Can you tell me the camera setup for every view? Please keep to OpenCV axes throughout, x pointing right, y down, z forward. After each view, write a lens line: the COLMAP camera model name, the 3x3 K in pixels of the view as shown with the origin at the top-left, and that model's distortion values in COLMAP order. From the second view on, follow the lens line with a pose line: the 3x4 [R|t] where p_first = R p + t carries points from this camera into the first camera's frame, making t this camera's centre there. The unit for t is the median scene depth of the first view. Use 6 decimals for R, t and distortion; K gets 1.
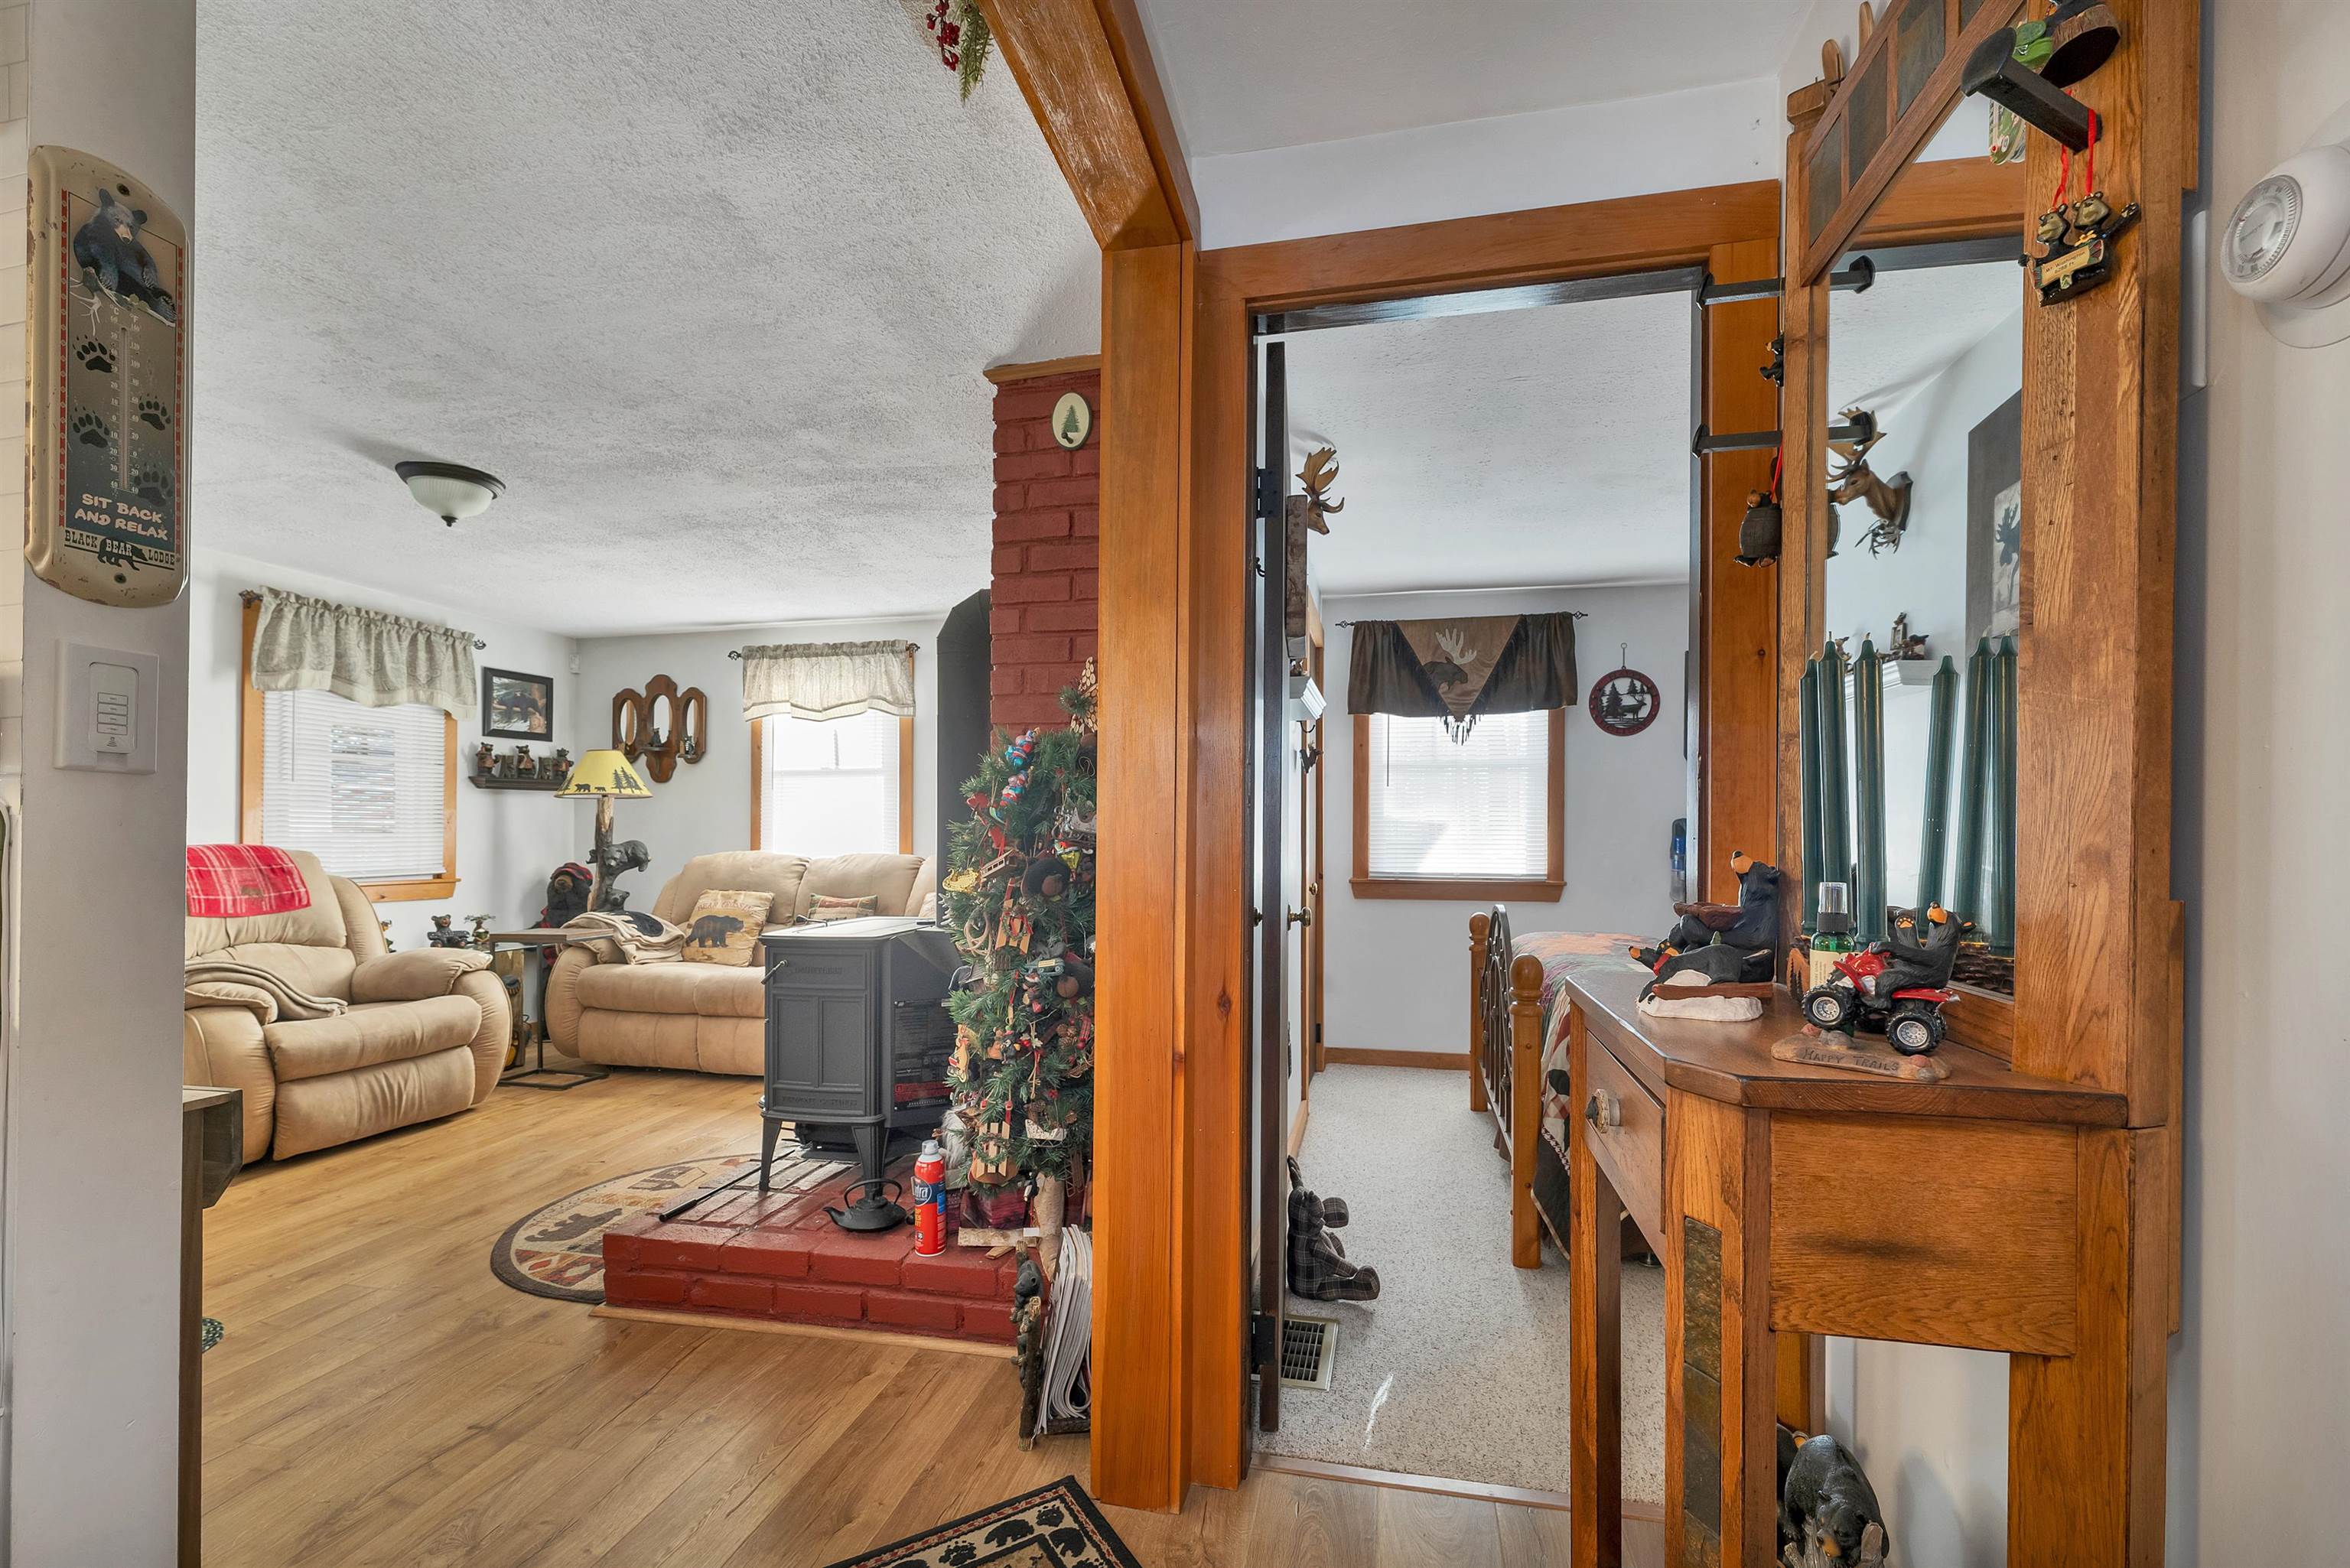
lens RADIAL K [[996.3, 0, 1165.3], [0, 996.3, 824.5], [0, 0, 1]] dist [0.001093, -0.000653]
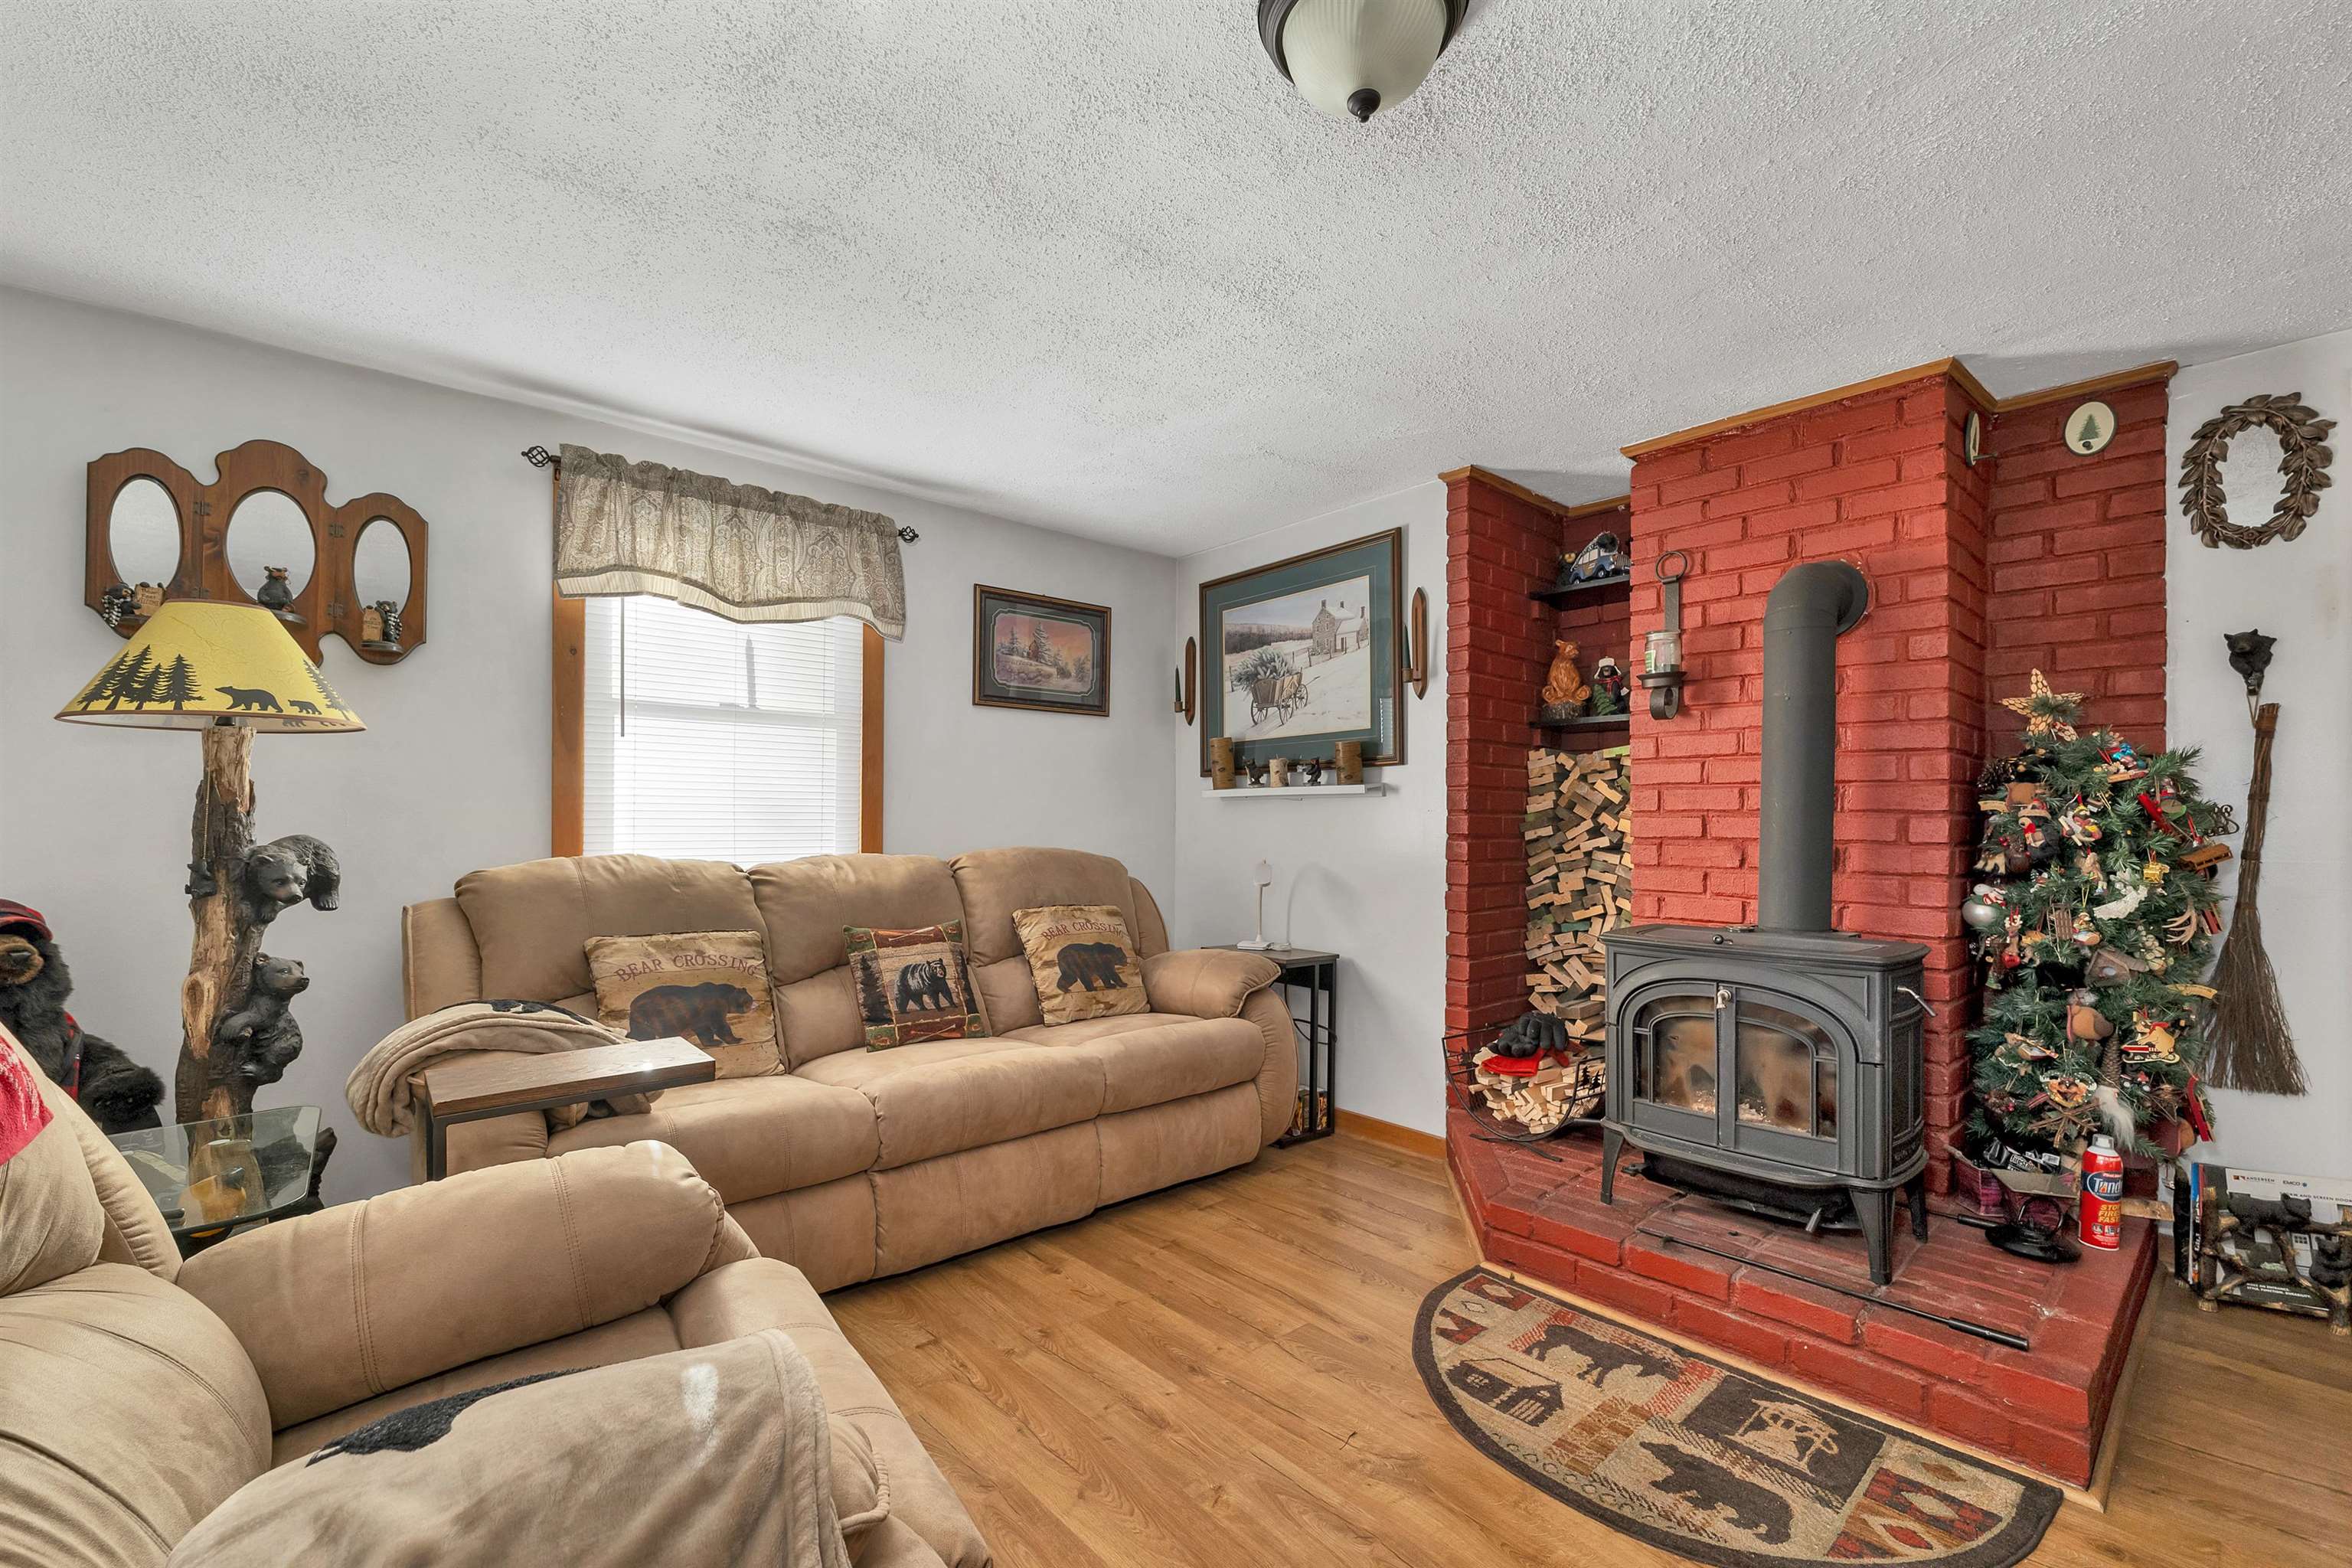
lens RADIAL K [[997.2, 0, 1141.2], [0, 997.2, 820.2], [0, 0, 1]] dist [0.001093, -0.000653]
pose [[0.603708, 0.005661, 0.797186, -0.794088], [-0.013452, 0.999905, 0.003087, 0.004737], [-0.797092, -0.012587, 0.603726, 0.573589]]
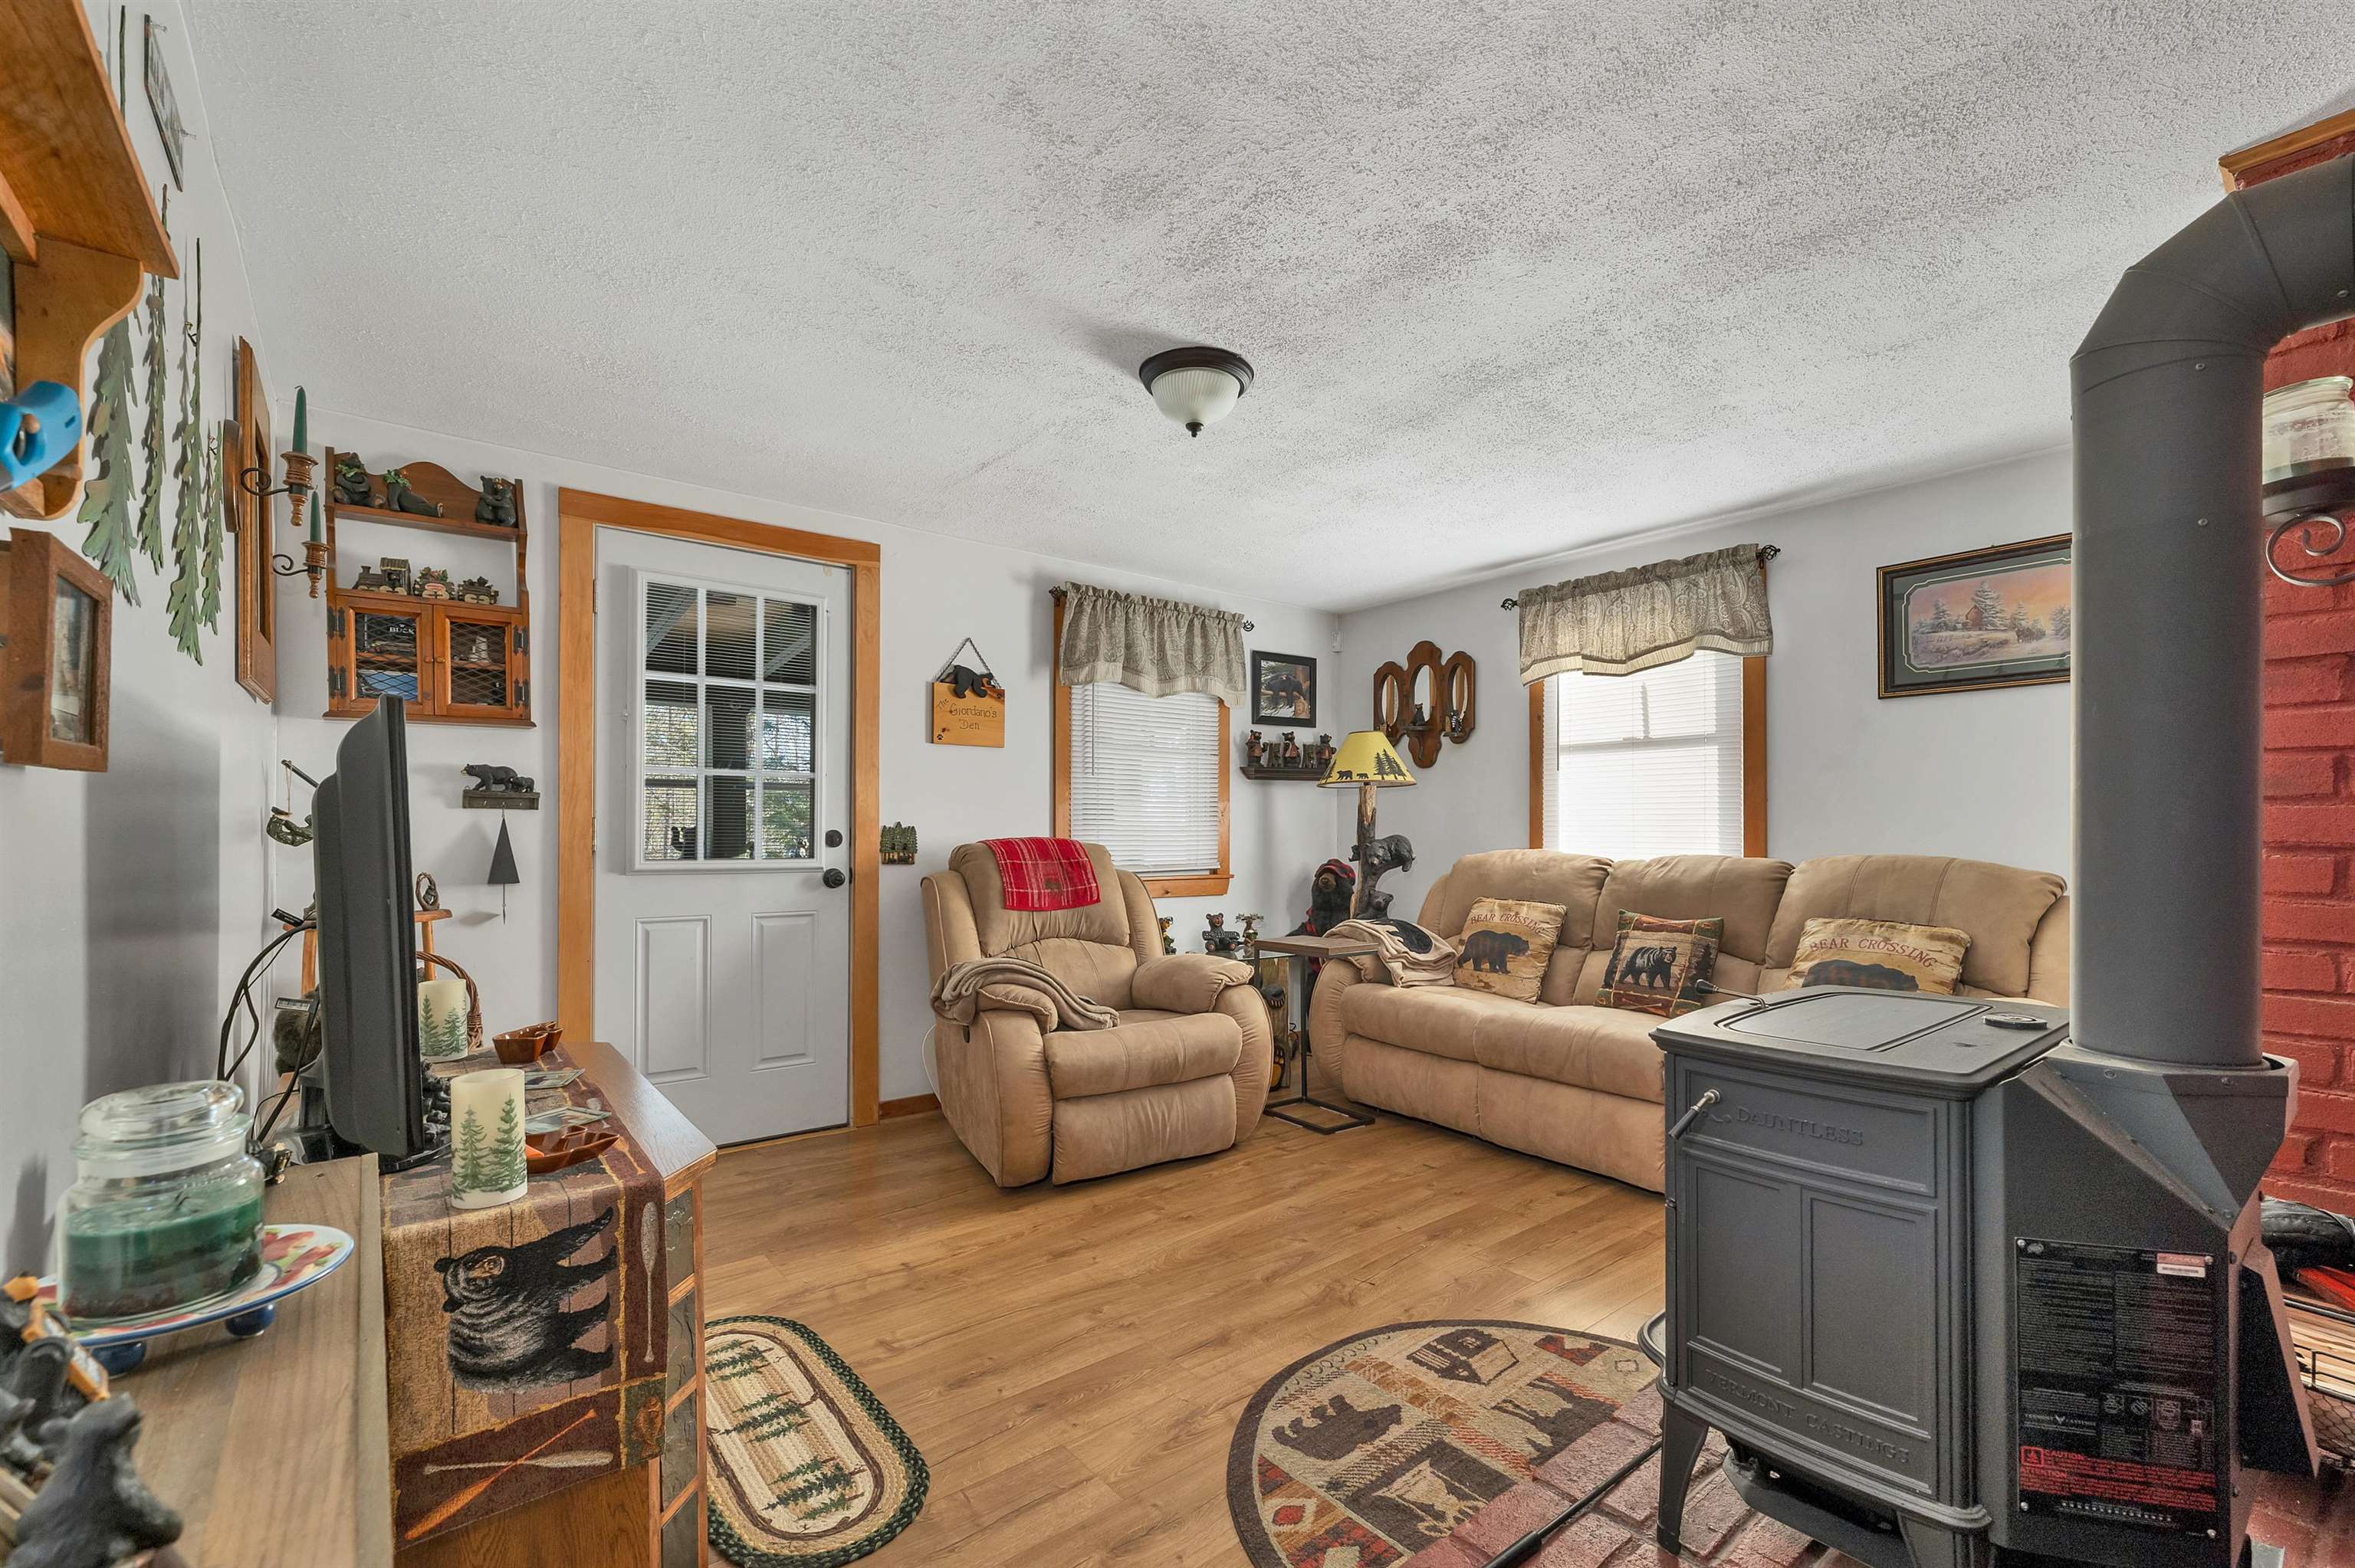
lens RADIAL K [[998.3, 0, 1204.4], [0, 998.3, 817.2], [0, 0, 1]] dist [0.001093, -0.000653]
pose [[0.783993, -0.007070, -0.620729, -0.157010], [0.006048, 0.999975, -0.003751, 0.003570], [0.620740, -0.000813, 0.784016, 0.270080]]
